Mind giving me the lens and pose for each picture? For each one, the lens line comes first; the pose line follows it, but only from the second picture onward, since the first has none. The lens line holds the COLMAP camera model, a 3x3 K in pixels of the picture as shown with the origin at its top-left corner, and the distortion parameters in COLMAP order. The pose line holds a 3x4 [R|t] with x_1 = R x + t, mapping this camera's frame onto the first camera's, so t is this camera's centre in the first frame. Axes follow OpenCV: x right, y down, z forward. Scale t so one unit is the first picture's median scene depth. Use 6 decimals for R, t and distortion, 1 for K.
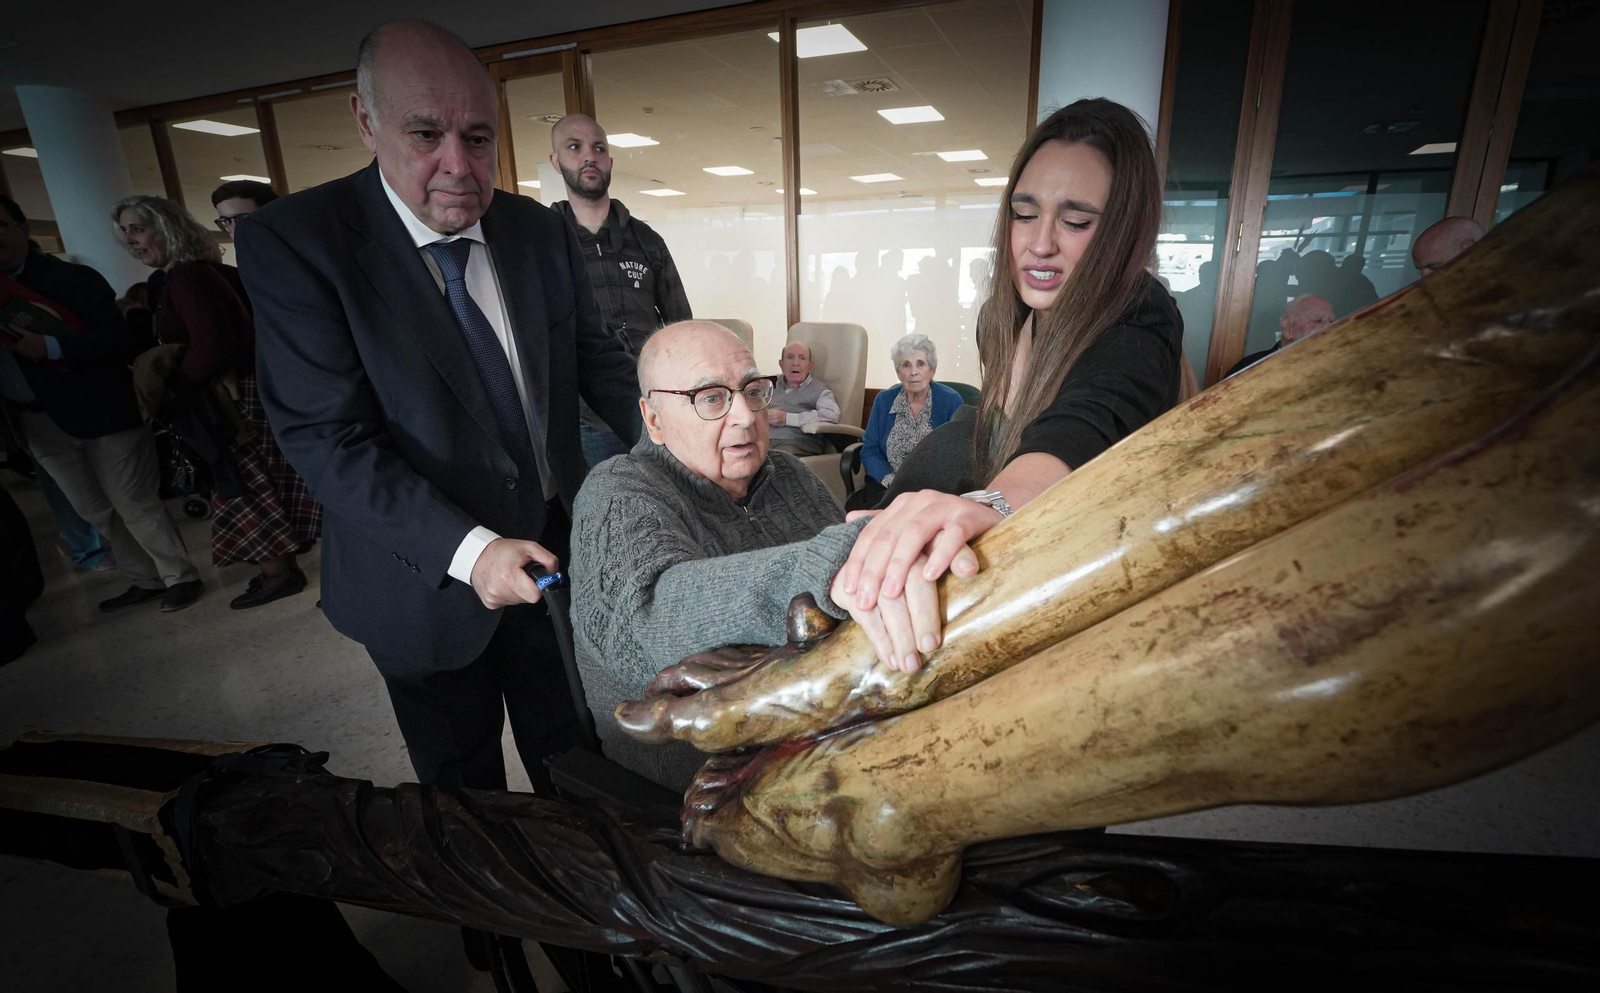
lens RADIAL K [[715.5, 0, 832.1], [0, 715.5, 521.4], [0, 0, 1]] dist [-0.017974, -0.001345]
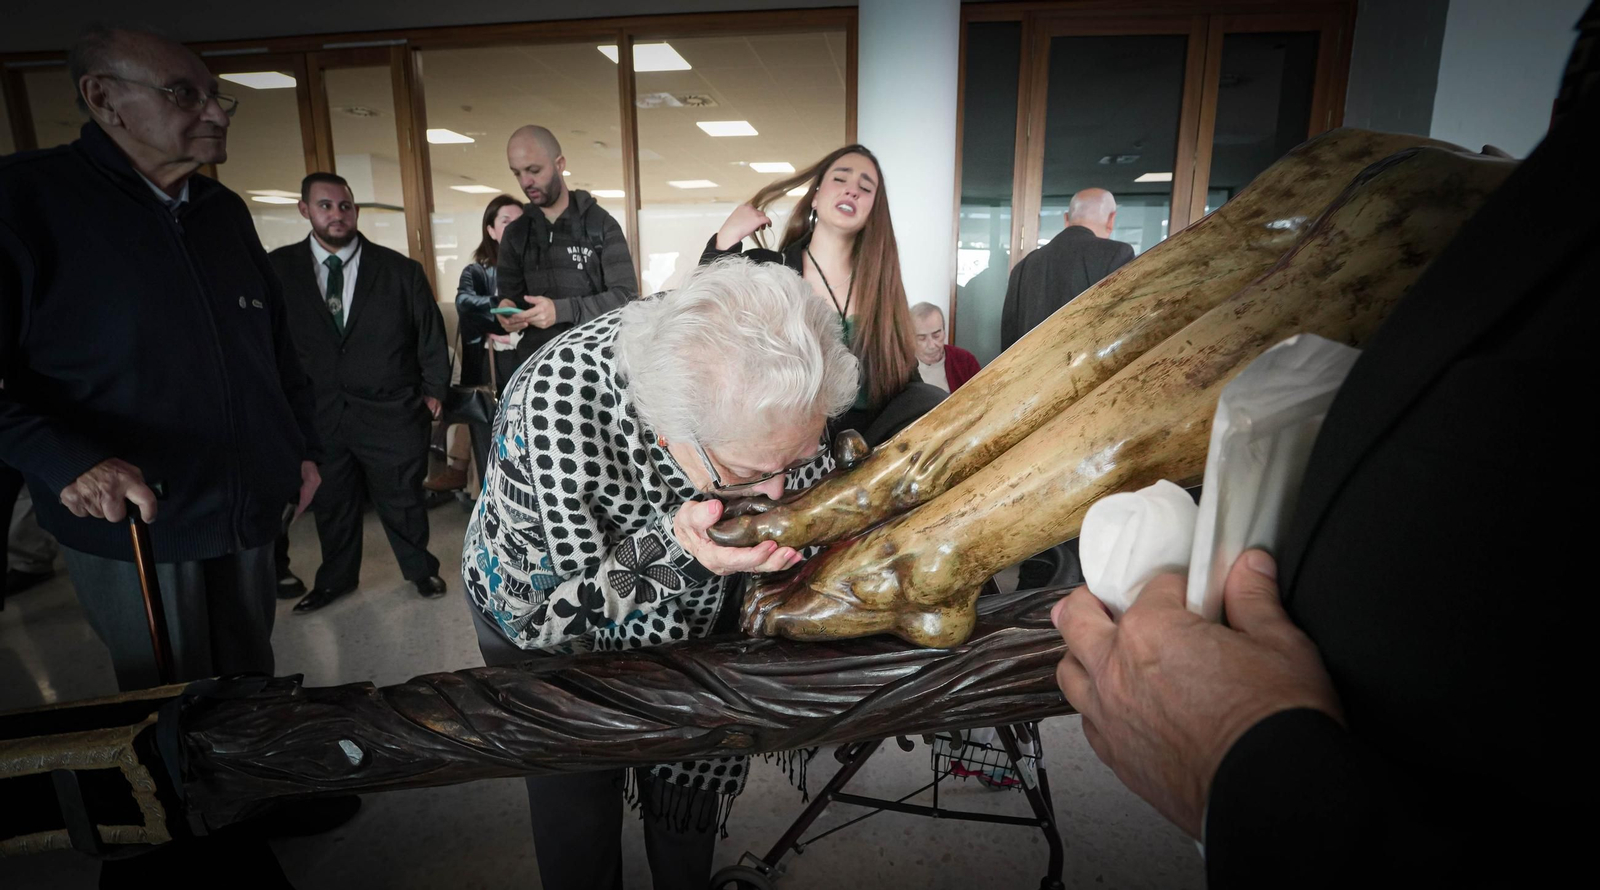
lens RADIAL K [[708.6, 0, 800.0], [0, 708.6, 445.0], [0, 0, 1]] dist [-0.016001, 0.000547]
pose [[0.975037, -0.035231, 0.219228, -0.490378], [0.057371, 0.993779, -0.095456, 0.291650], [-0.214501, 0.105650, 0.970993, -0.354838]]
